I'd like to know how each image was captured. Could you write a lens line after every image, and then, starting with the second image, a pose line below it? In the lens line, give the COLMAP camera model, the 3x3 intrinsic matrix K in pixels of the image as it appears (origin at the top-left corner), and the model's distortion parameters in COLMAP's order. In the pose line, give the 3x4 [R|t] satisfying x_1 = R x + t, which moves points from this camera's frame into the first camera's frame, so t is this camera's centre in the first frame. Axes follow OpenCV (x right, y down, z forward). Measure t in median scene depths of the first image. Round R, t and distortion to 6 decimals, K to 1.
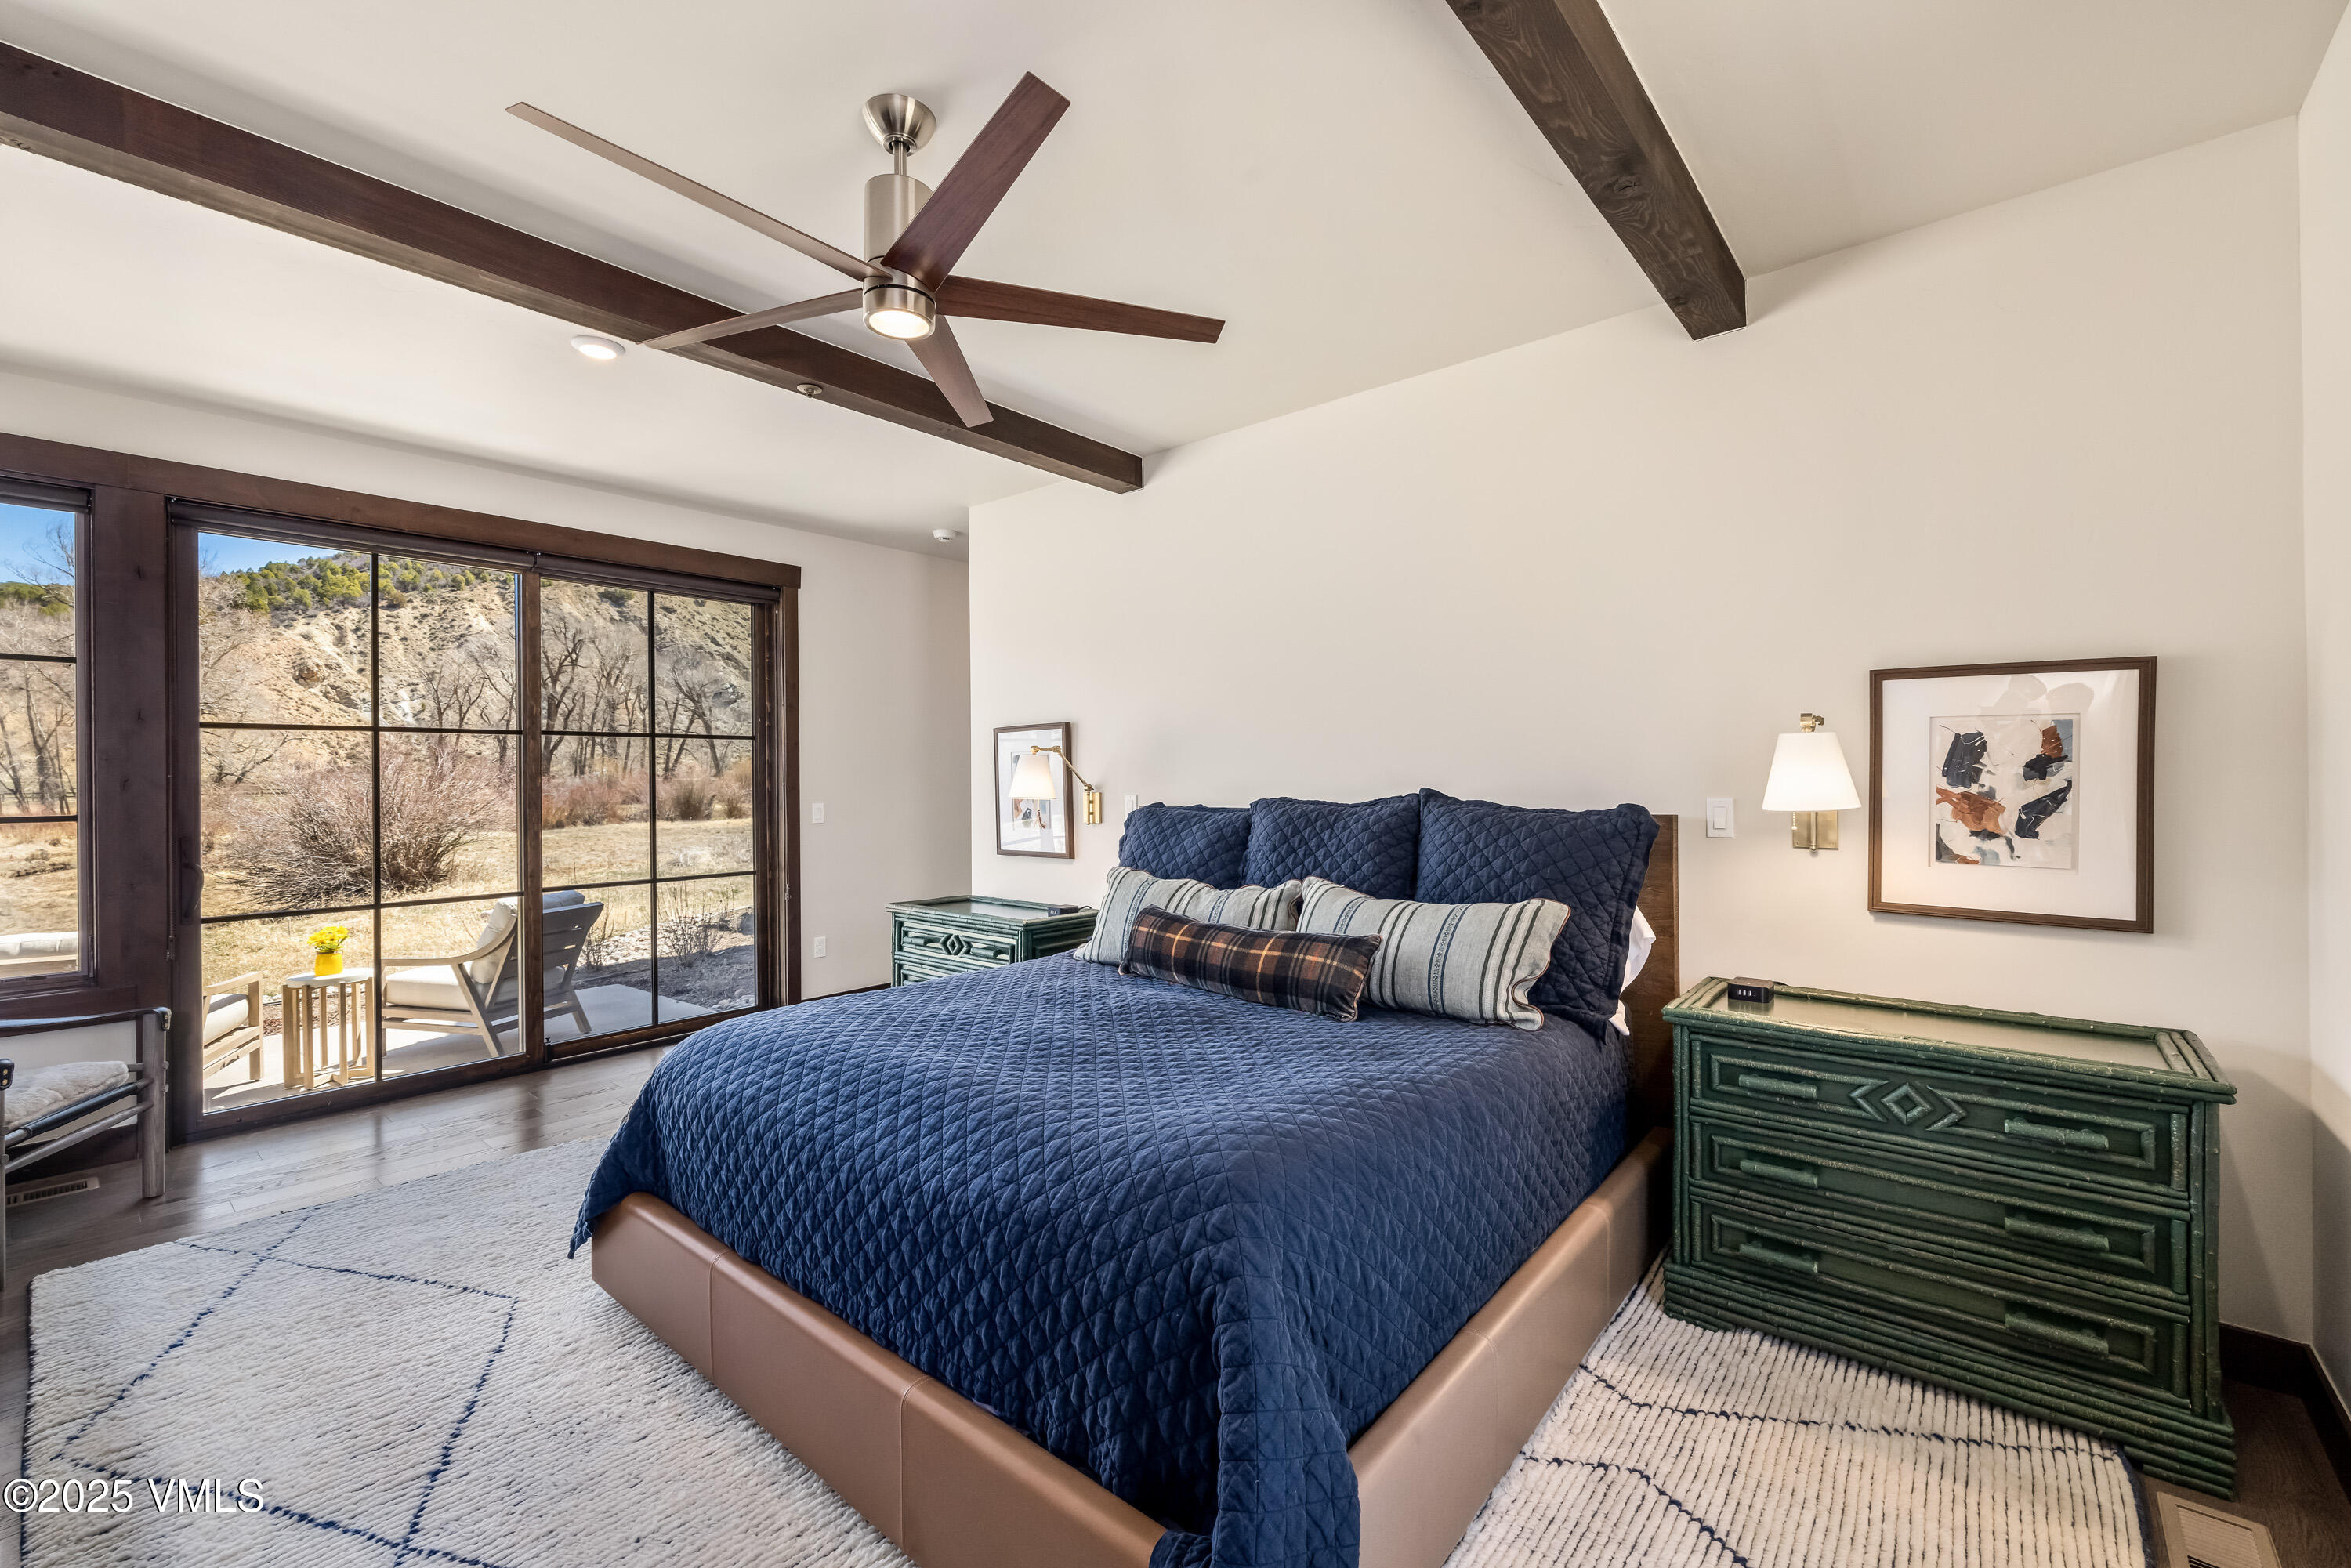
lens RADIAL K [[988.8, 0, 1166.6], [0, 988.8, 772.9], [0, 0, 1]] dist [-0.000647, -0.000451]
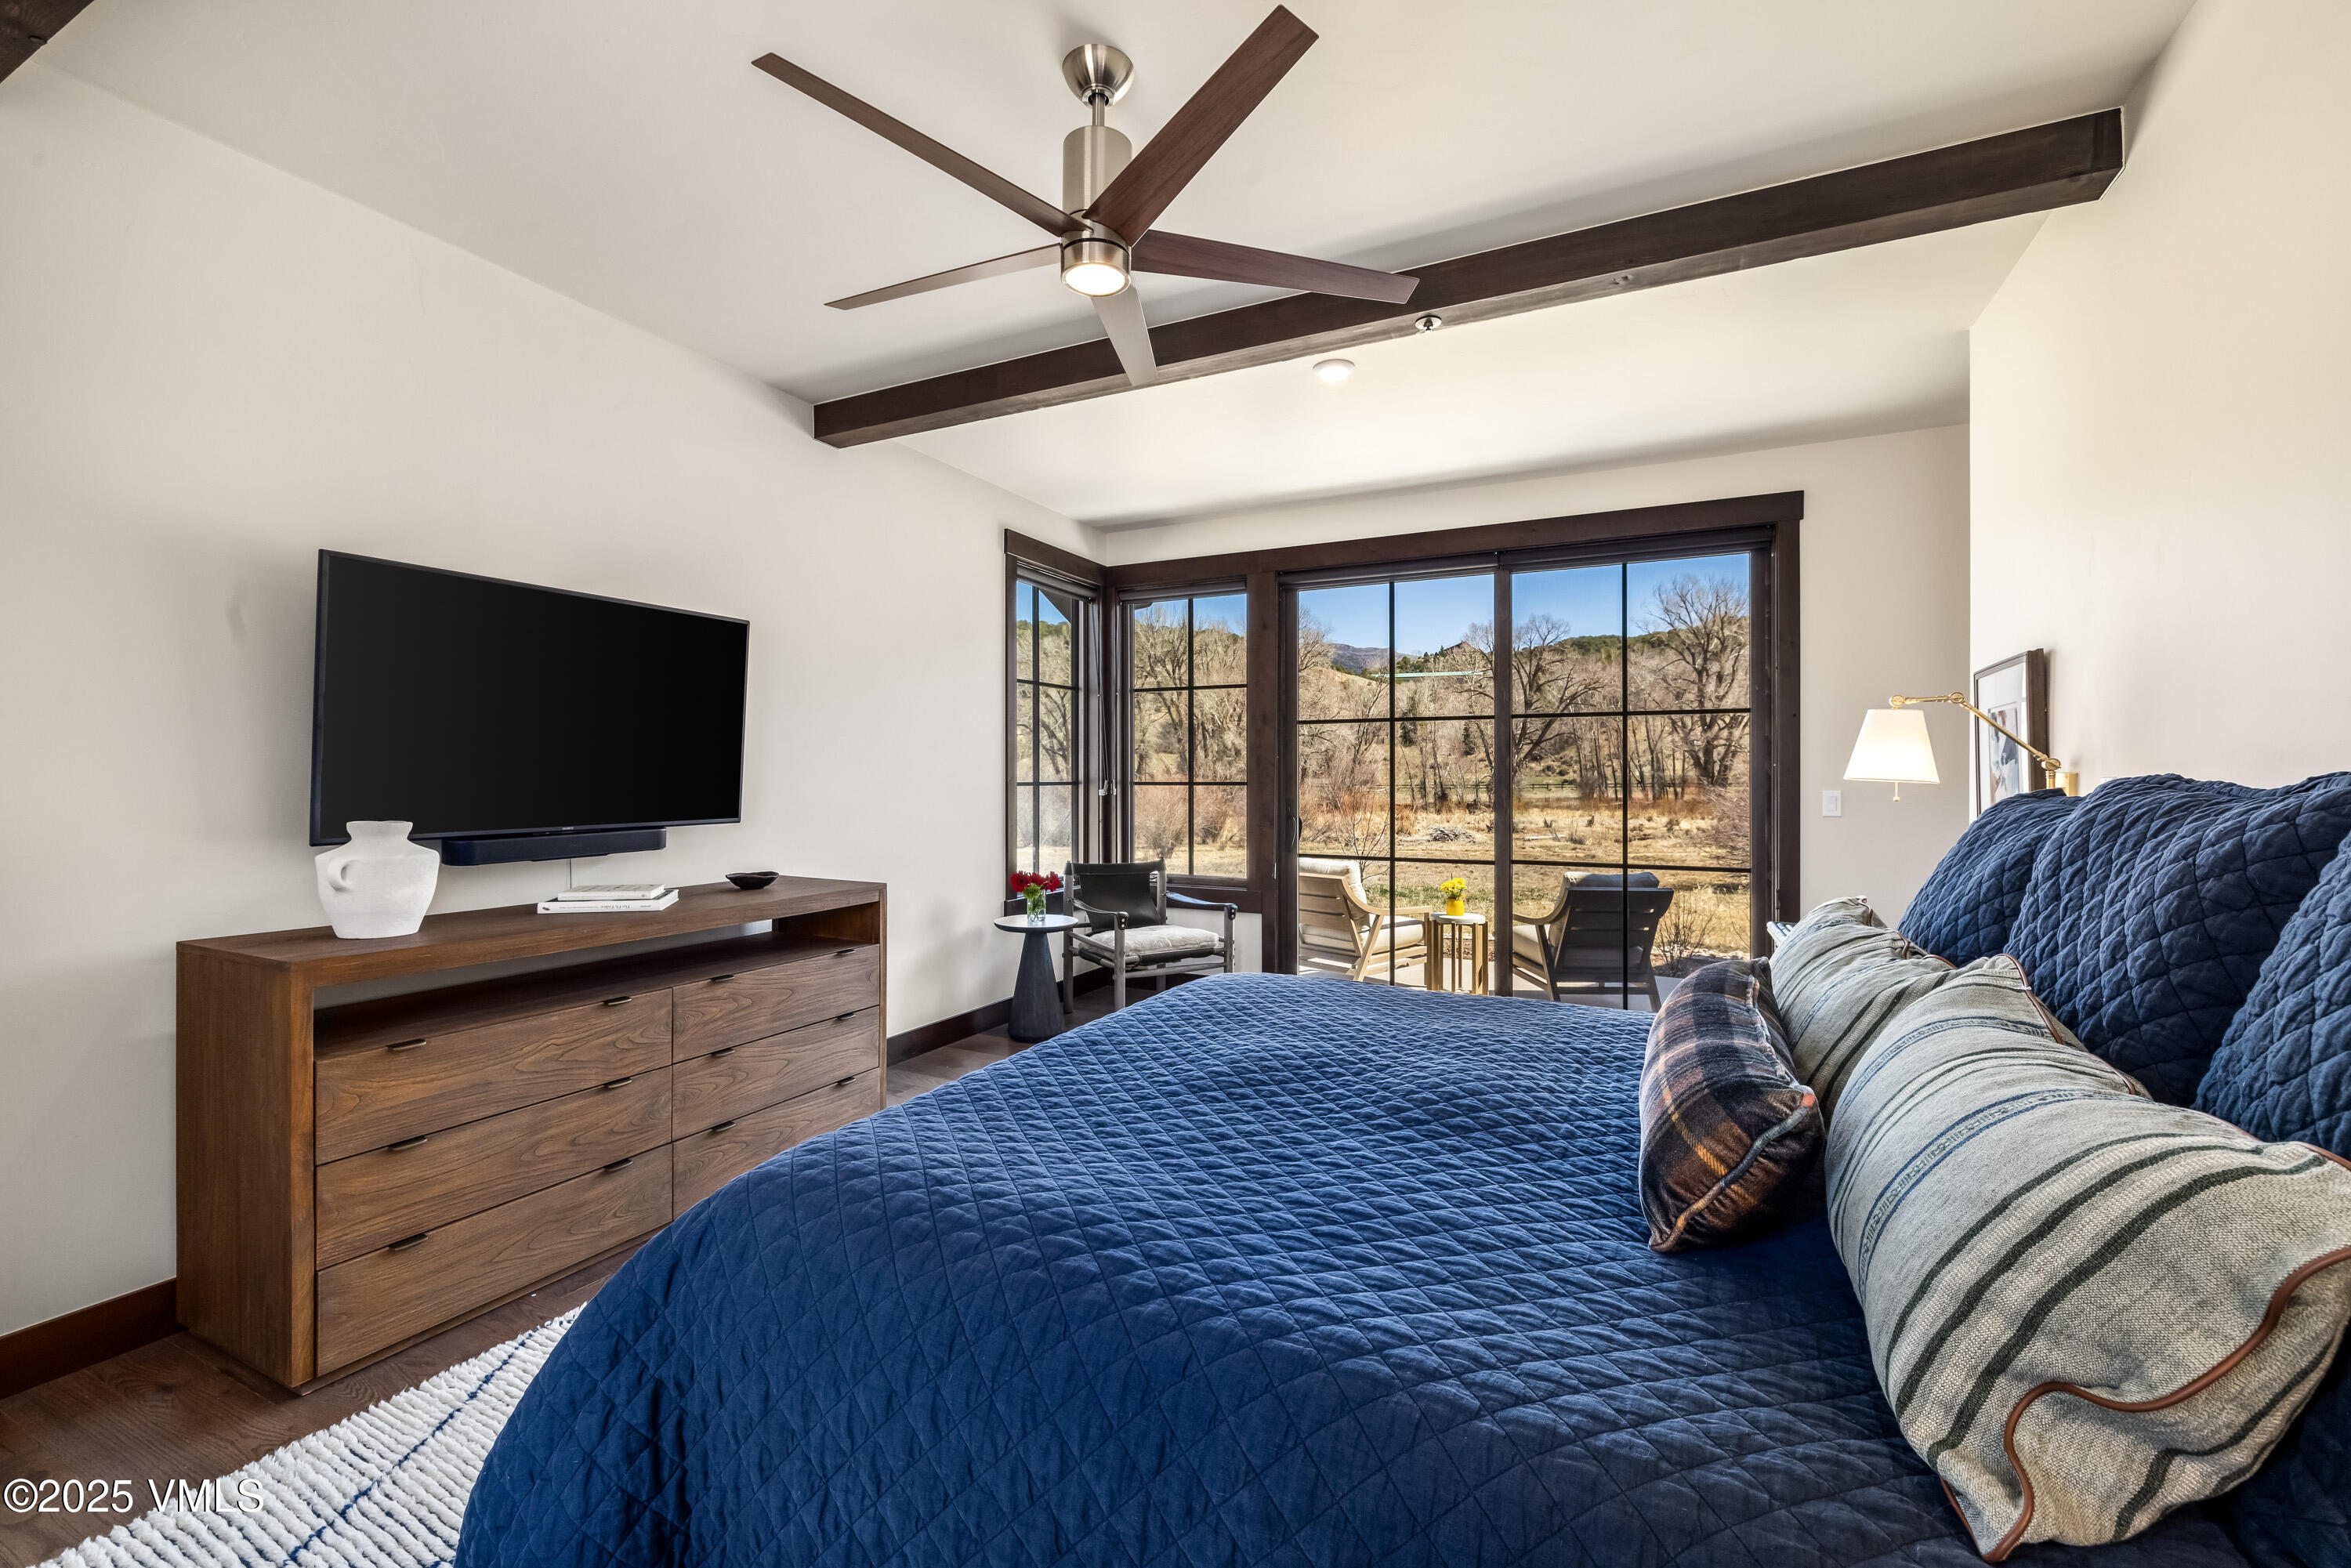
lens RADIAL K [[988.8, 0, 1166.6], [0, 988.8, 772.9], [0, 0, 1]] dist [-0.000647, -0.000451]
pose [[0.229394, 0.003295, -0.973328, 0.305078], [0.001865, 0.999991, 0.003824, 0.014529], [0.973332, -0.002693, 0.229386, 0.354153]]
